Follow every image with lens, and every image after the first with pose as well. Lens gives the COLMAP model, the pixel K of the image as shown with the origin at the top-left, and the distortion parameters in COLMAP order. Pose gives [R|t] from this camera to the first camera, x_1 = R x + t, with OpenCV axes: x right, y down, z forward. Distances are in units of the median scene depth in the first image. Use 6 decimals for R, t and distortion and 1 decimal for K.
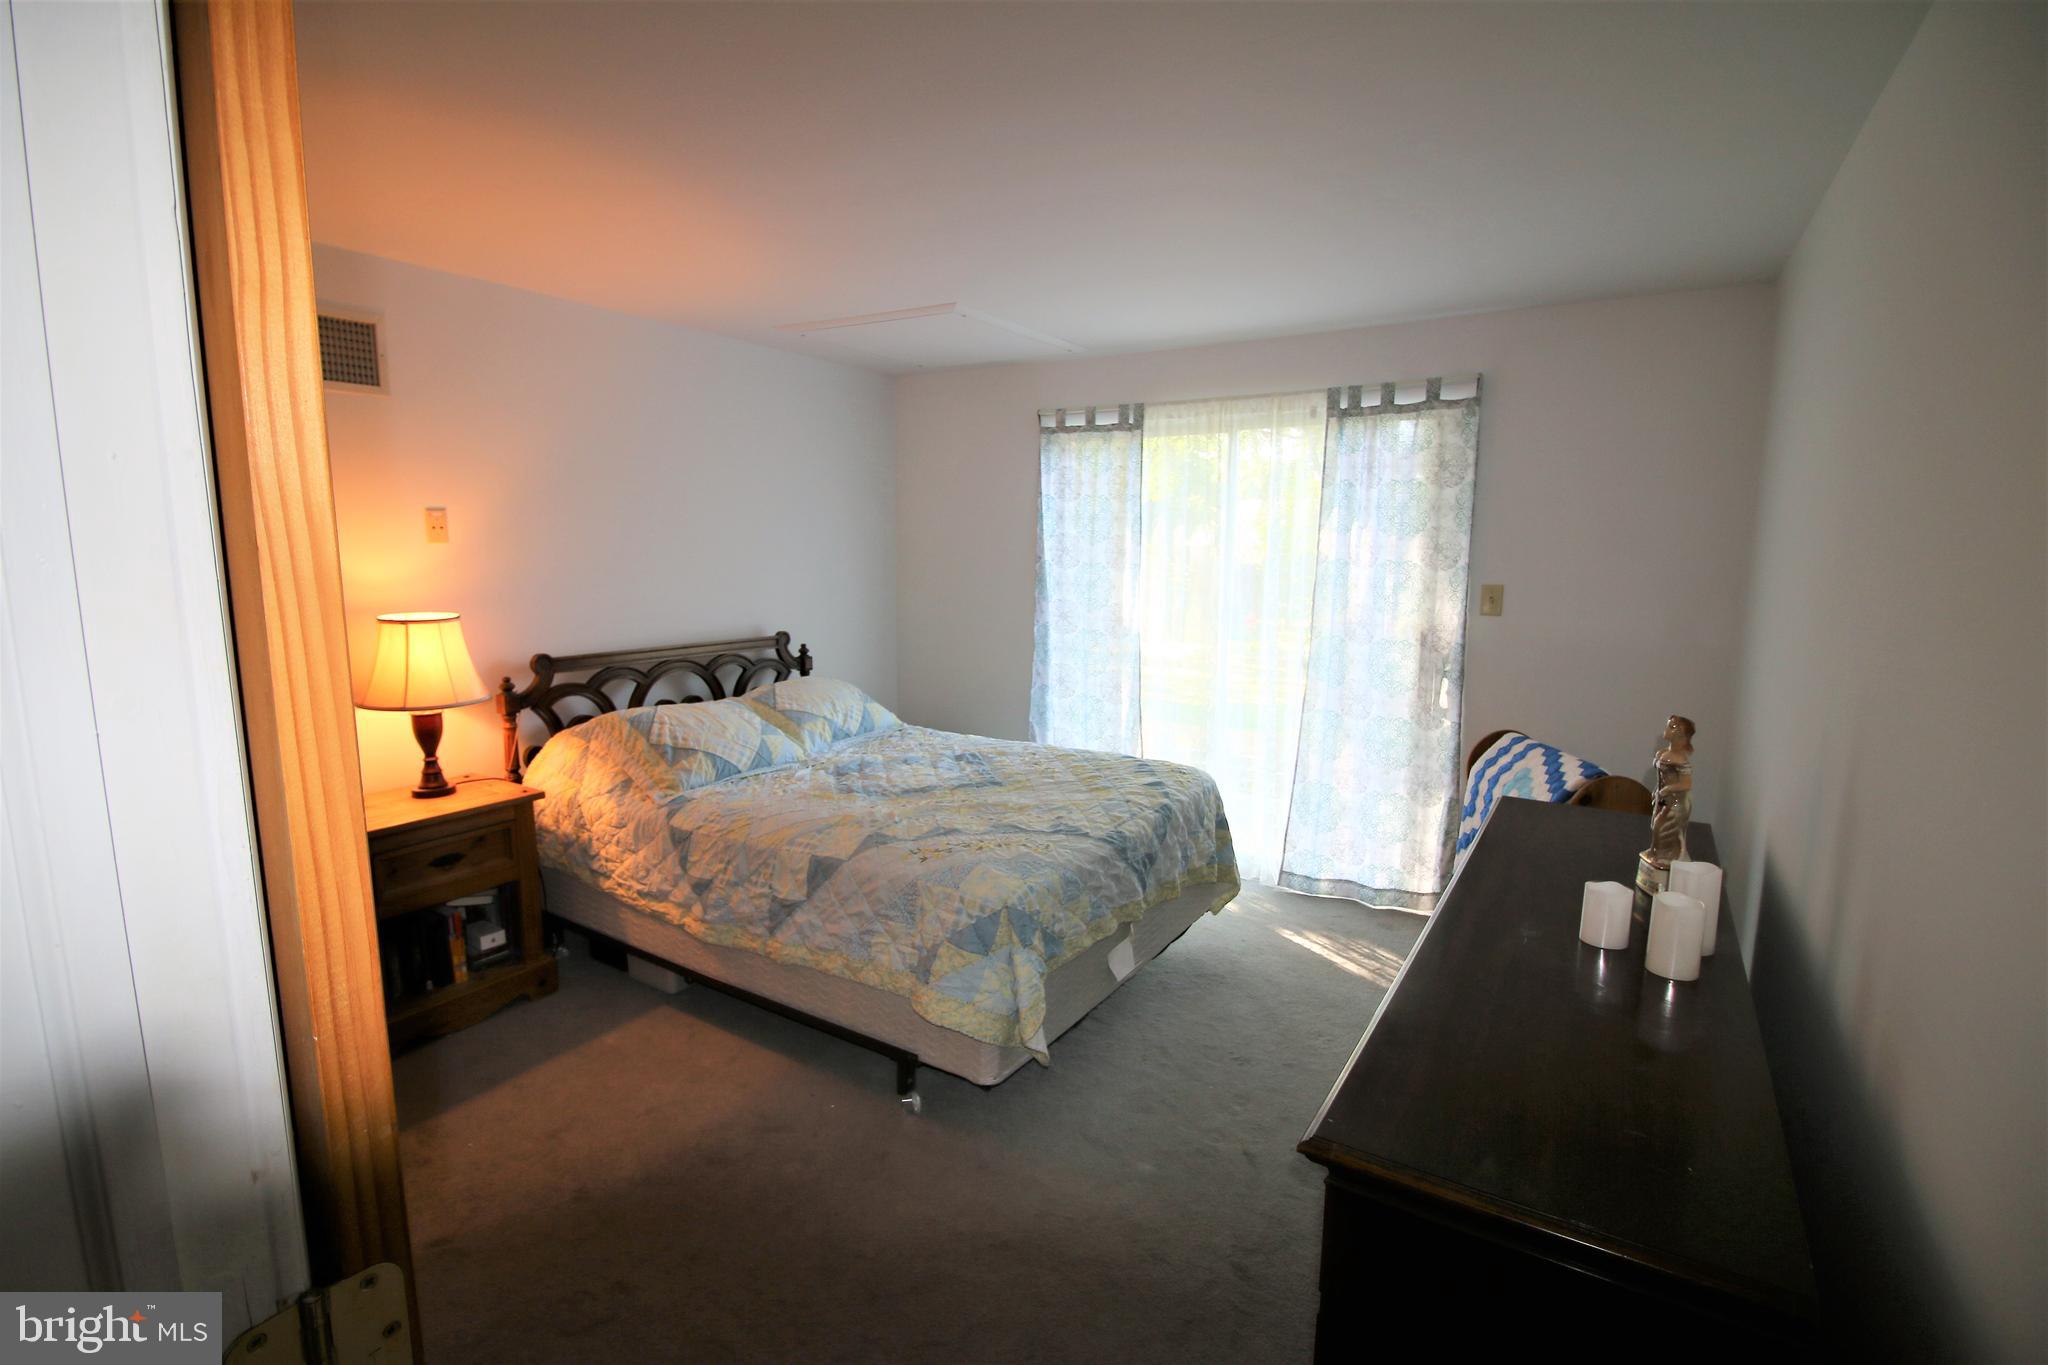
lens RADIAL K [[946.7, 0, 988.6], [0, 946.7, 687.4], [0, 0, 1]] dist [-0.001390, -0.017913]
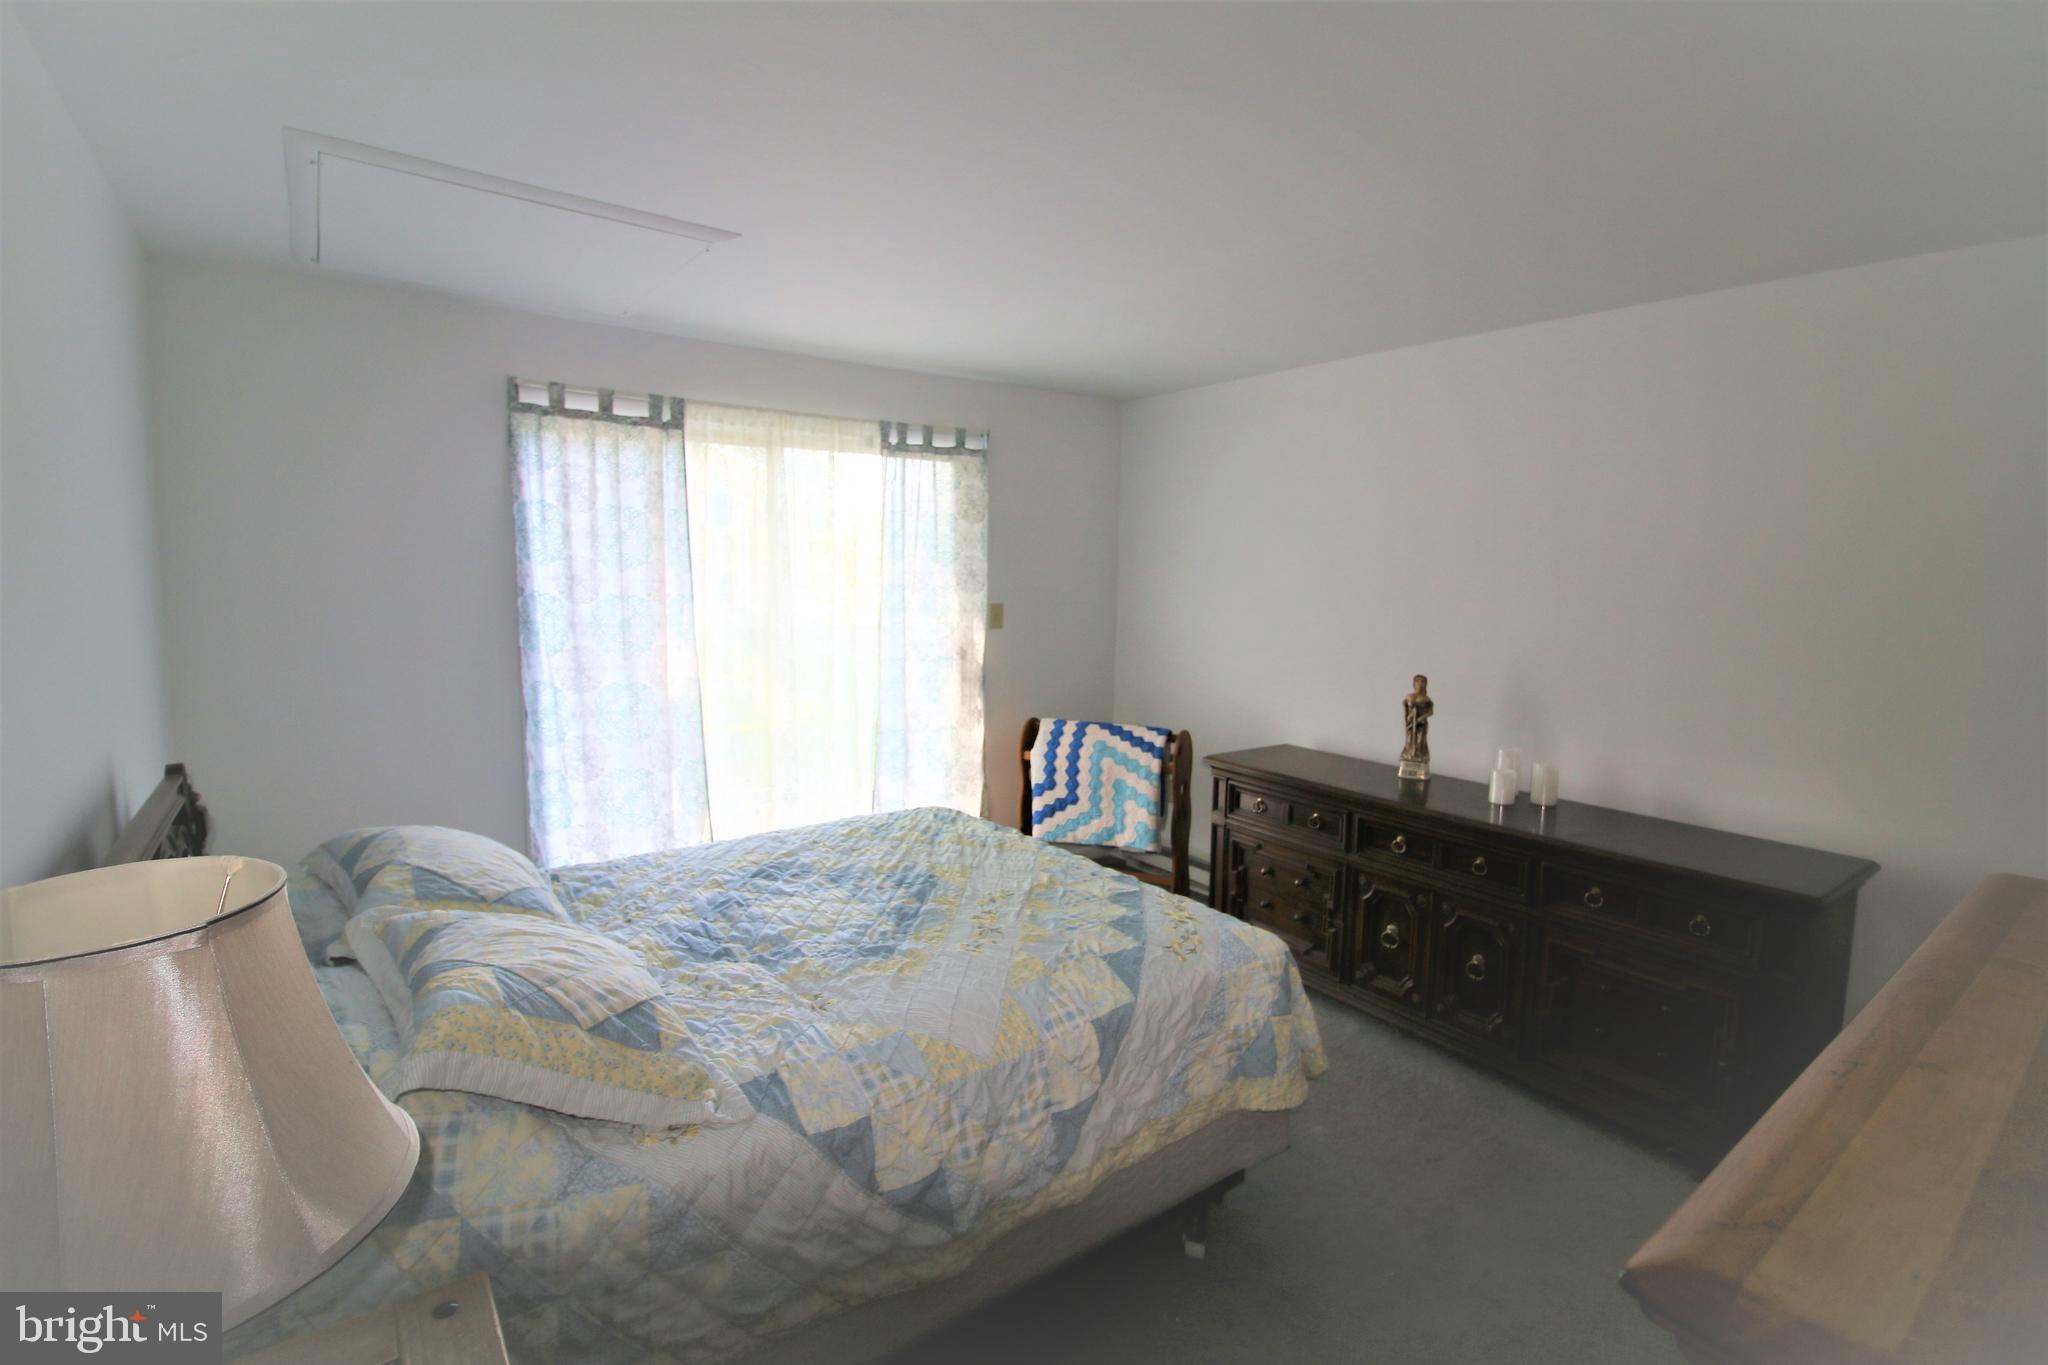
lens RADIAL K [[941.2, 0, 1021.8], [0, 941.2, 660.0], [0, 0, 1]] dist [0.001261, -0.016794]
pose [[0.341052, -0.099239, 0.934792, -0.515509], [0.127024, 0.990157, 0.058773, -0.088508], [-0.931423, 0.098696, 0.350300, 0.468930]]
